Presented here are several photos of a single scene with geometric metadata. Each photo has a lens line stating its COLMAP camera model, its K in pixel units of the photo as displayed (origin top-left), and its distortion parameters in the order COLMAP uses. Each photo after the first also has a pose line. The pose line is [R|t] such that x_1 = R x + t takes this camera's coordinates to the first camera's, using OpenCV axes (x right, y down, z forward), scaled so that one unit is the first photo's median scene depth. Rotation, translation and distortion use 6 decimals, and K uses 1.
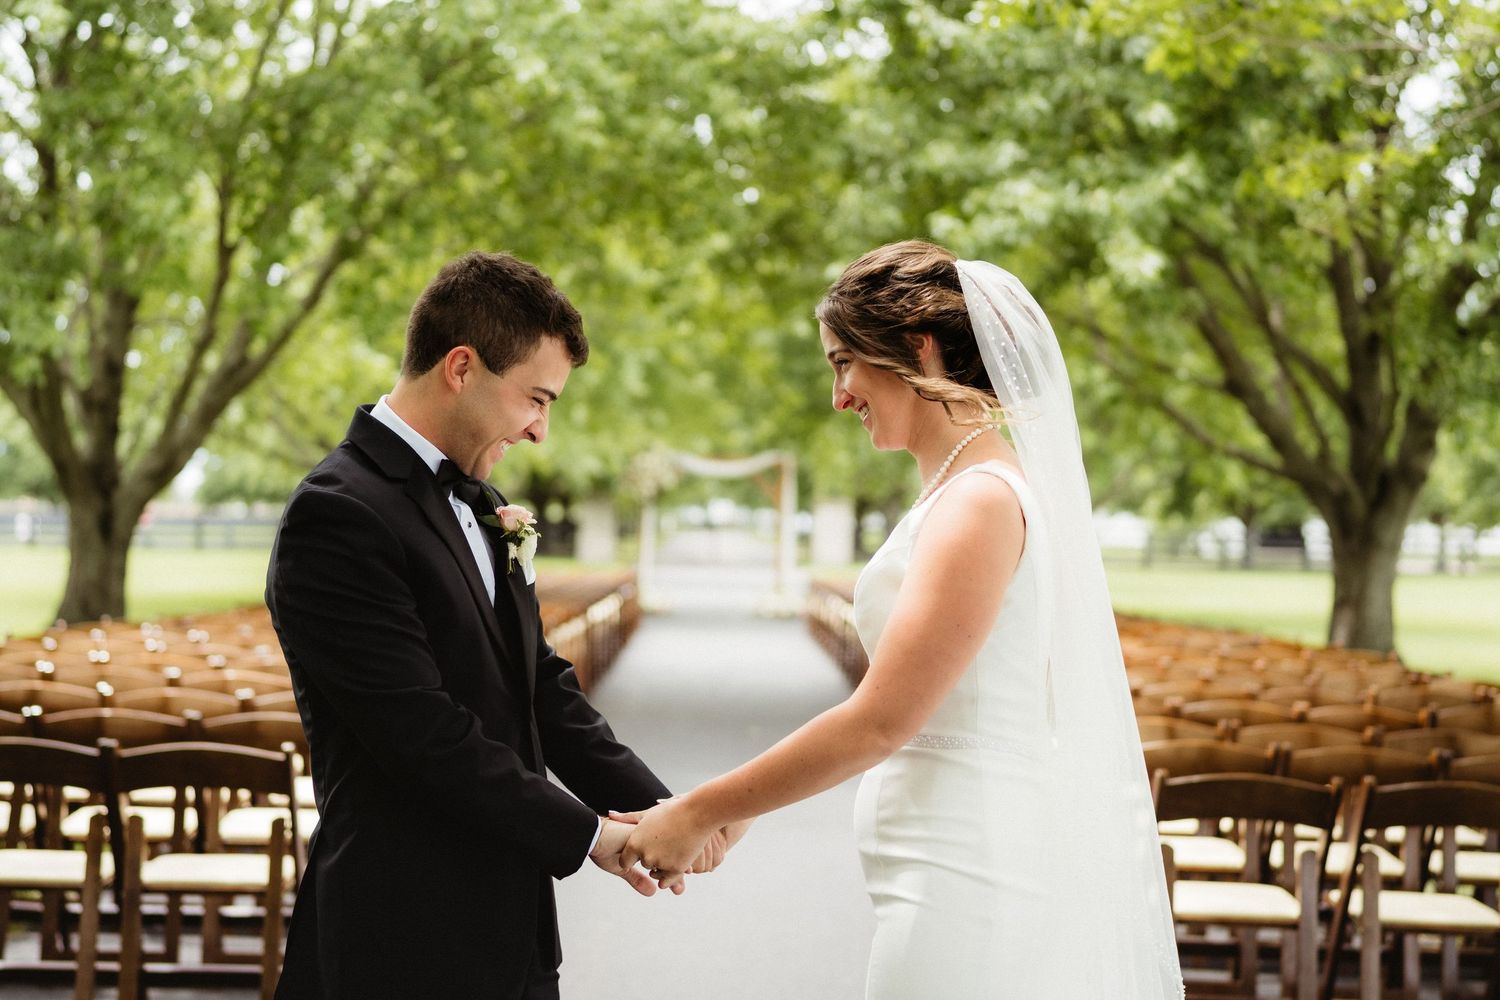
lens RADIAL K [[2226.9, 0, 740.2], [0, 2226.9, 496.9], [0, 0, 1]] dist [0.216211, 0.000000]
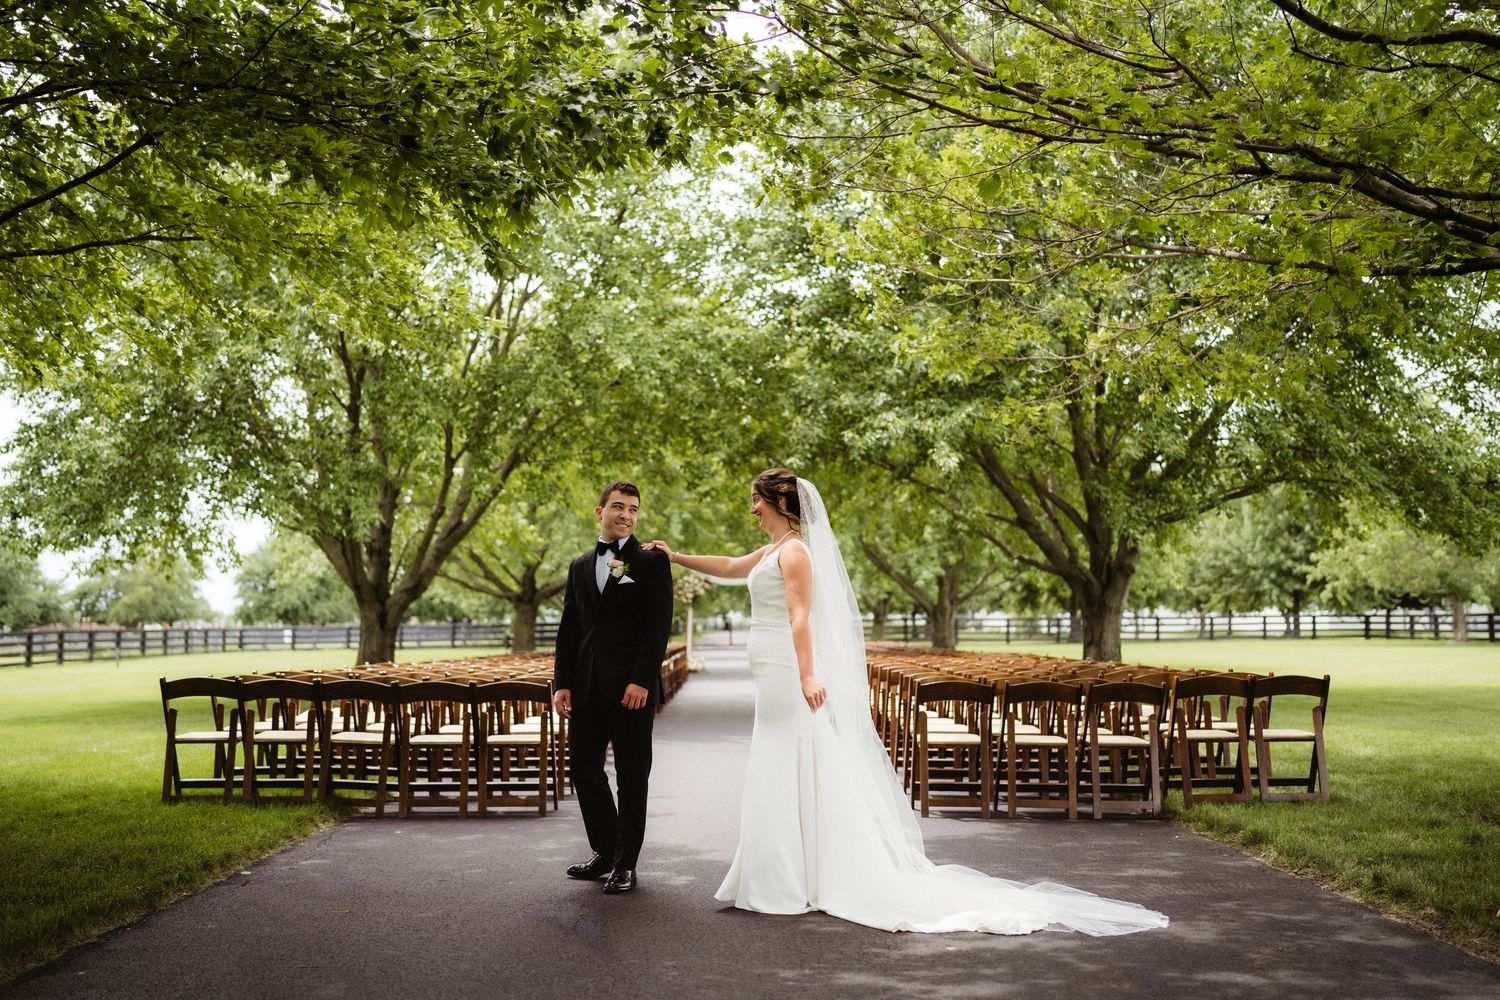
lens RADIAL K [[1476.0, 0, 748.5], [0, 1476.0, 502.6], [0, 0, 1]] dist [0.106743, 0.000000]
pose [[0.999573, -0.029075, 0.002957, 0.002983], [0.029211, 0.997086, -0.070473, 0.013935], [-0.000899, 0.070529, 0.997509, -0.191938]]
